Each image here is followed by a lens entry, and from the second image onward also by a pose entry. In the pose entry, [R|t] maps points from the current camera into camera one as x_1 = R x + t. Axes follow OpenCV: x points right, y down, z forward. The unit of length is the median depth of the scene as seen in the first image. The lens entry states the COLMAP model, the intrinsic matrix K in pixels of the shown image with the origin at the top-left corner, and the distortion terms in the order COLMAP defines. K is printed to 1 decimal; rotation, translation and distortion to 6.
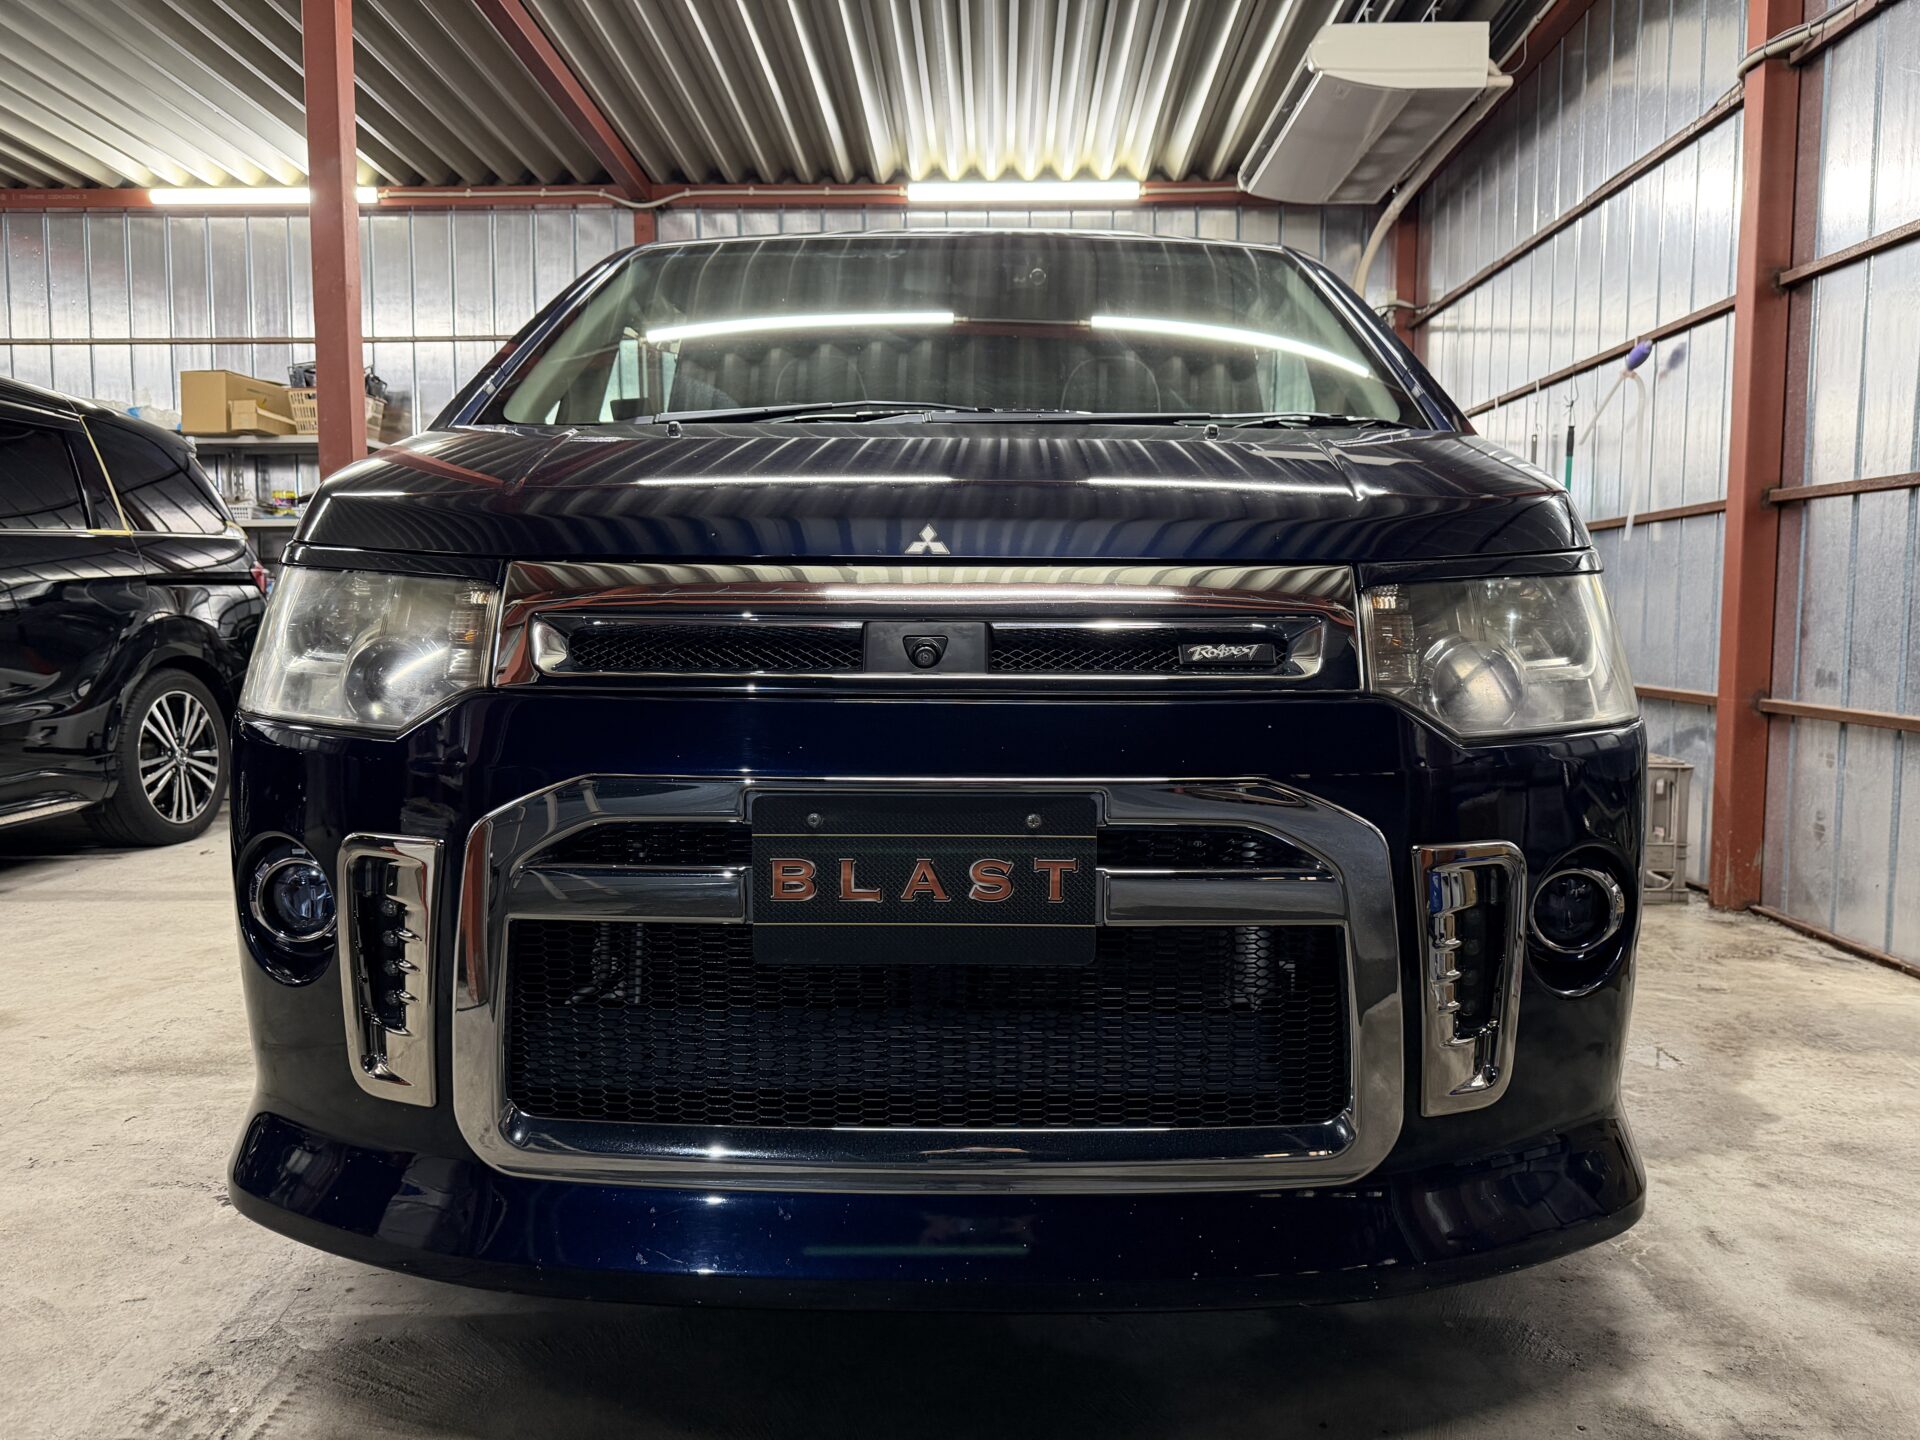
lens RADIAL K [[1330.6, 0, 957.6], [0, 1330.6, 722.6], [0, 0, 1]] dist [0.004719, -0.011490]
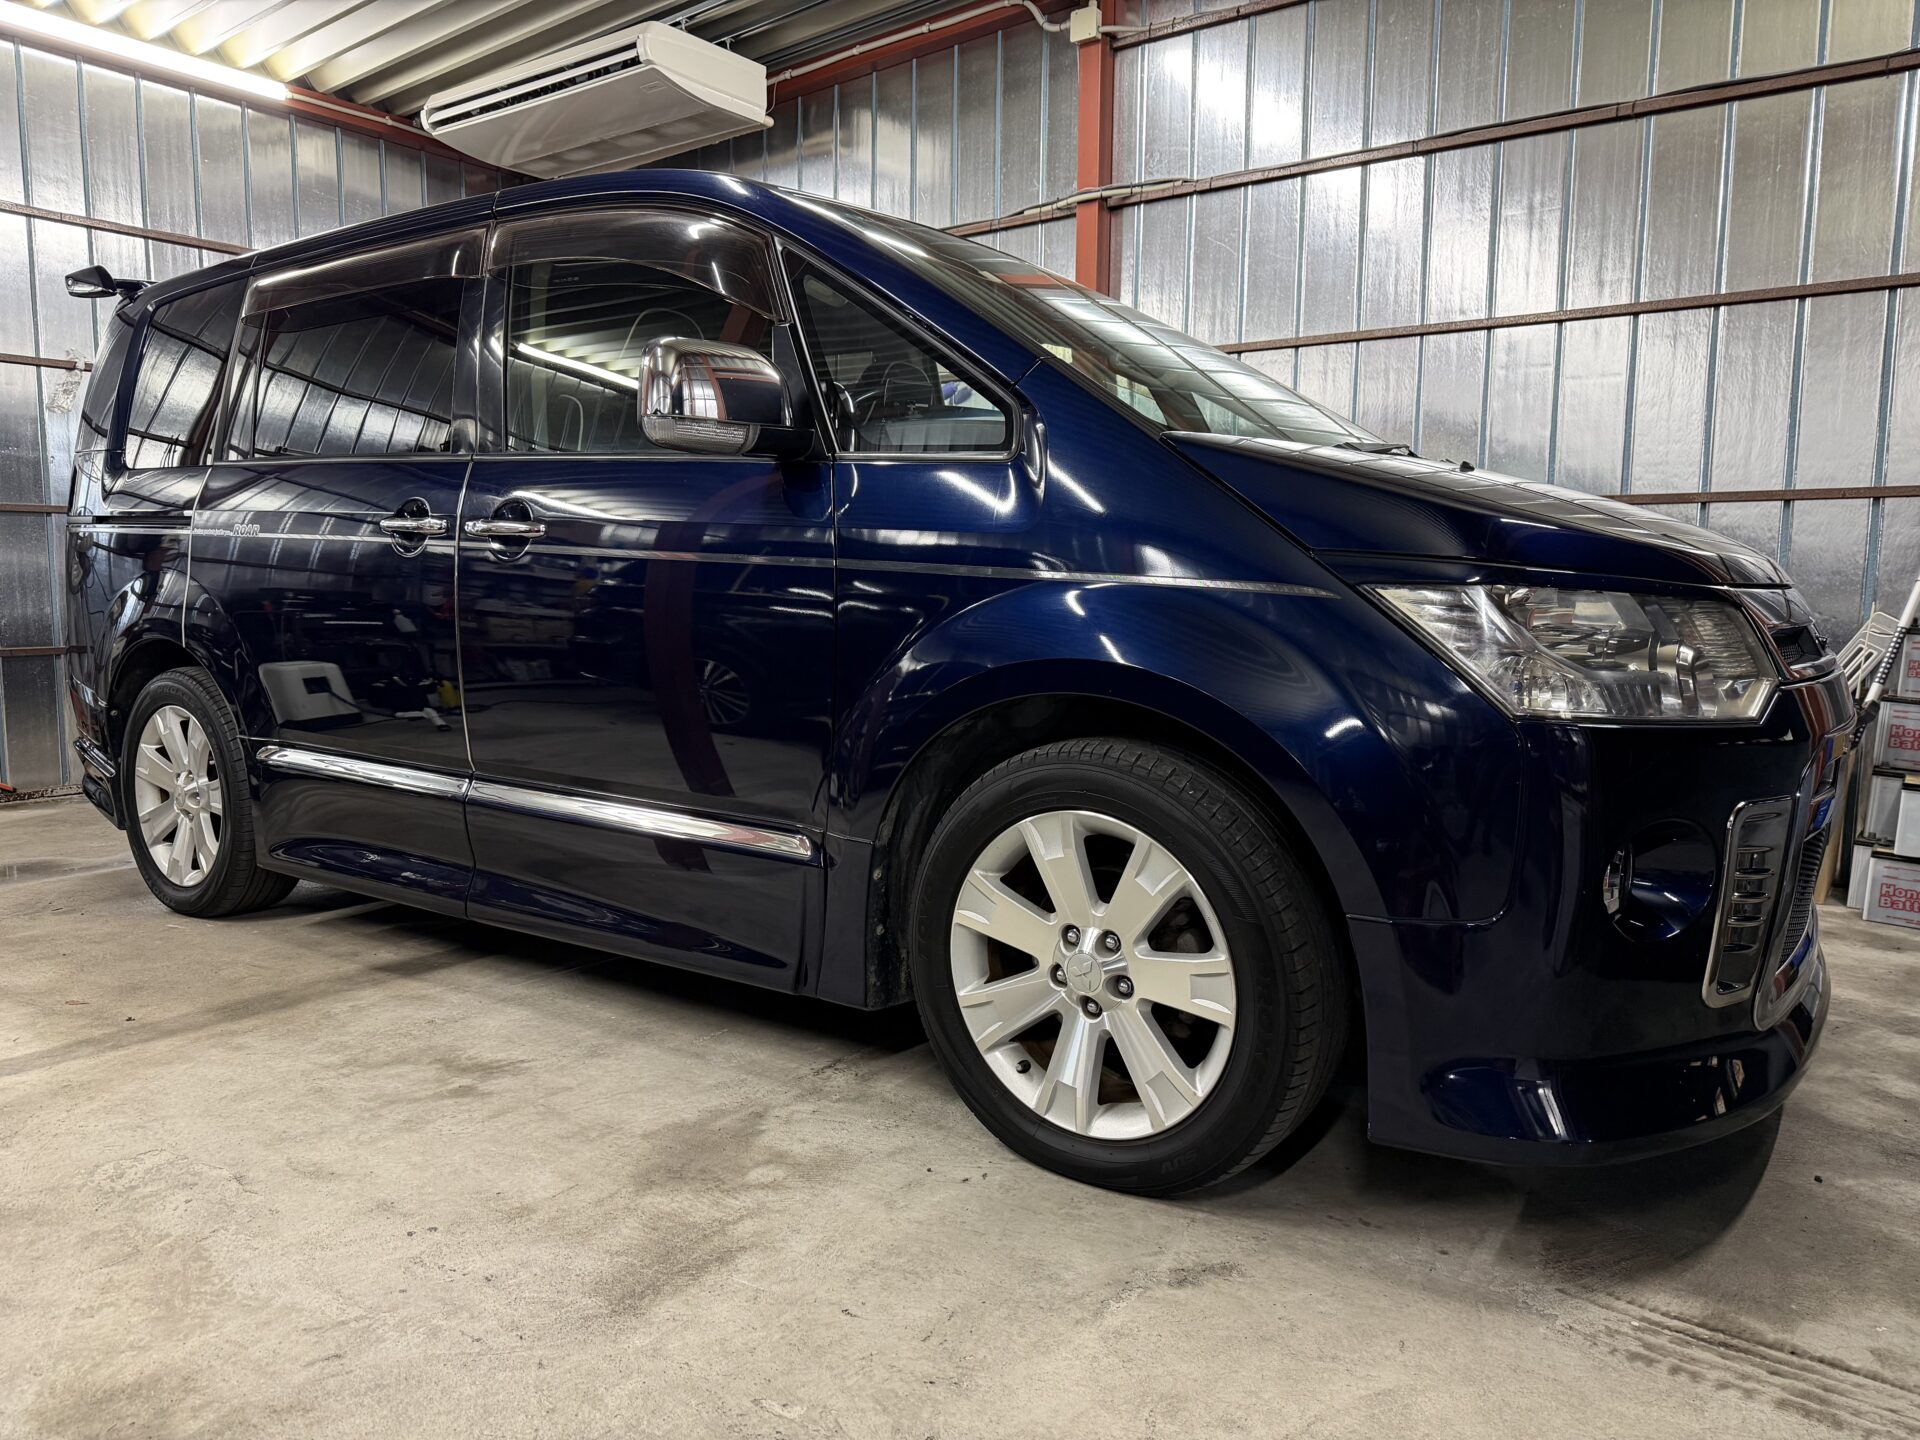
lens RADIAL K [[1330.6, 0, 956.1], [0, 1330.6, 717.7], [0, 0, 1]] dist [0.004719, -0.011490]
pose [[0.587508, -0.082595, 0.804992, -0.416037], [0.060822, 0.996471, 0.057852, -0.025453], [-0.806929, 0.014973, 0.590458, 0.184349]]
